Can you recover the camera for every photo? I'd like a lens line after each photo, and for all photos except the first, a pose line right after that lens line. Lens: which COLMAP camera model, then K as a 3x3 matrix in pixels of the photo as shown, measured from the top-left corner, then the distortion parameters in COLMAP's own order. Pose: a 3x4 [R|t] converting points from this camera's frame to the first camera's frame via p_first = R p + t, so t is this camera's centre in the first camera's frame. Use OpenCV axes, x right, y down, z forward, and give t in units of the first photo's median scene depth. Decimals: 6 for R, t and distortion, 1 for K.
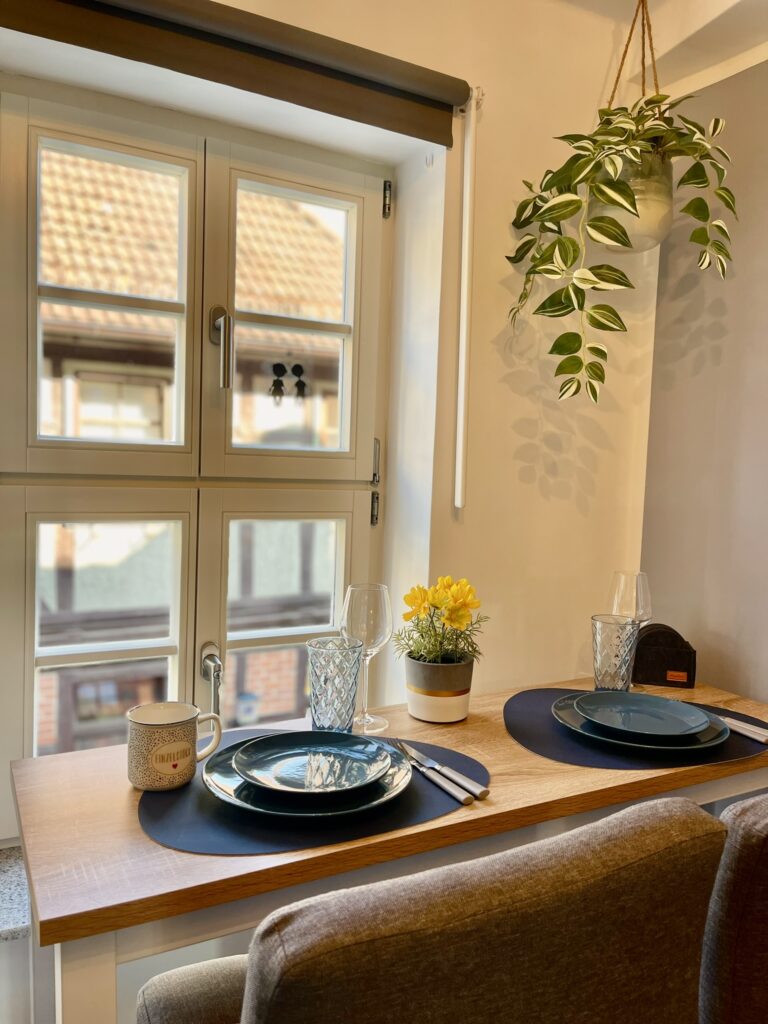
lens RADIAL K [[779.1, 0, 384.0], [0, 779.1, 512.0], [0, 0, 1]] dist [0.038157, -0.000203]
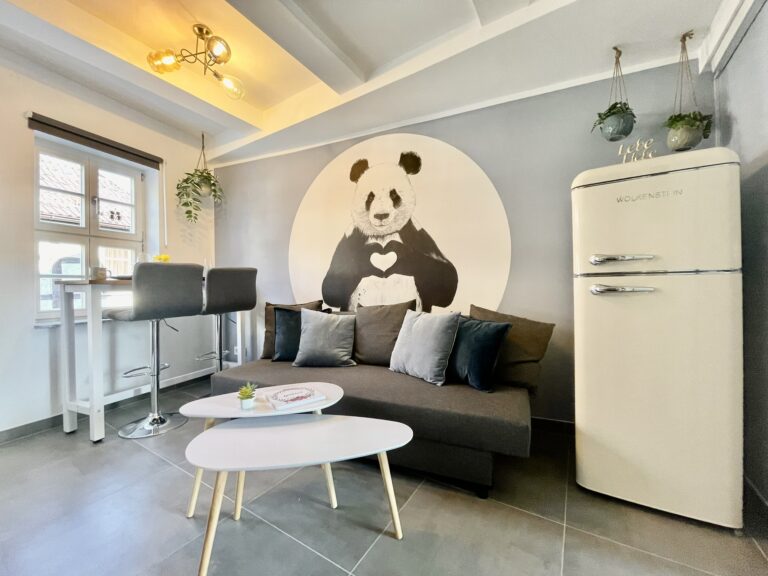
lens RADIAL K [[312.0, 0, 386.6], [0, 312.0, 287.9], [0, 0, 1]] dist [0.002274, 0.000025]
pose [[0.776909, -0.046991, 0.627857, -0.071390], [0.079966, 0.996500, -0.024368, 0.431336], [-0.624514, 0.069139, 0.777947, -1.369835]]
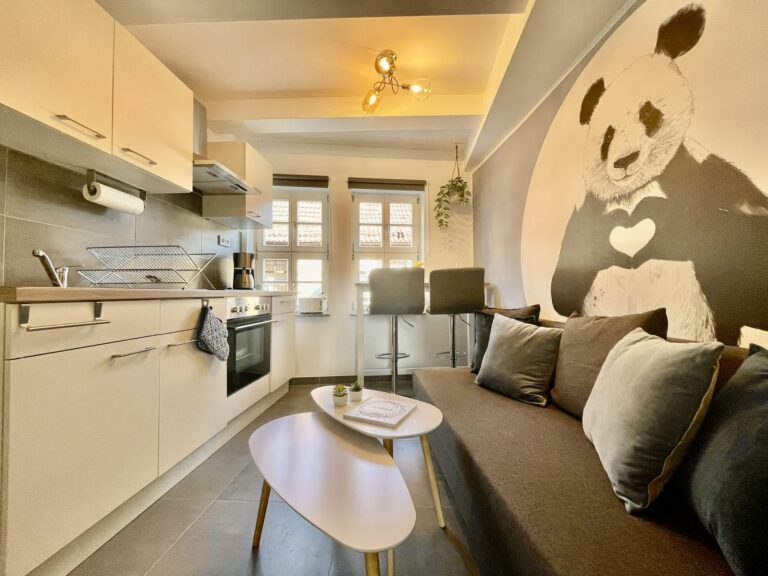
lens RADIAL K [[310.5, 0, 385.4], [0, 310.5, 287.2], [0, 0, 1]] dist [-0.001108, 0.000025]
pose [[0.926310, -0.051545, -0.373220, 0.660615], [0.014982, 0.994853, -0.100213, 0.475391], [0.376464, 0.087236, 0.922315, -1.186455]]
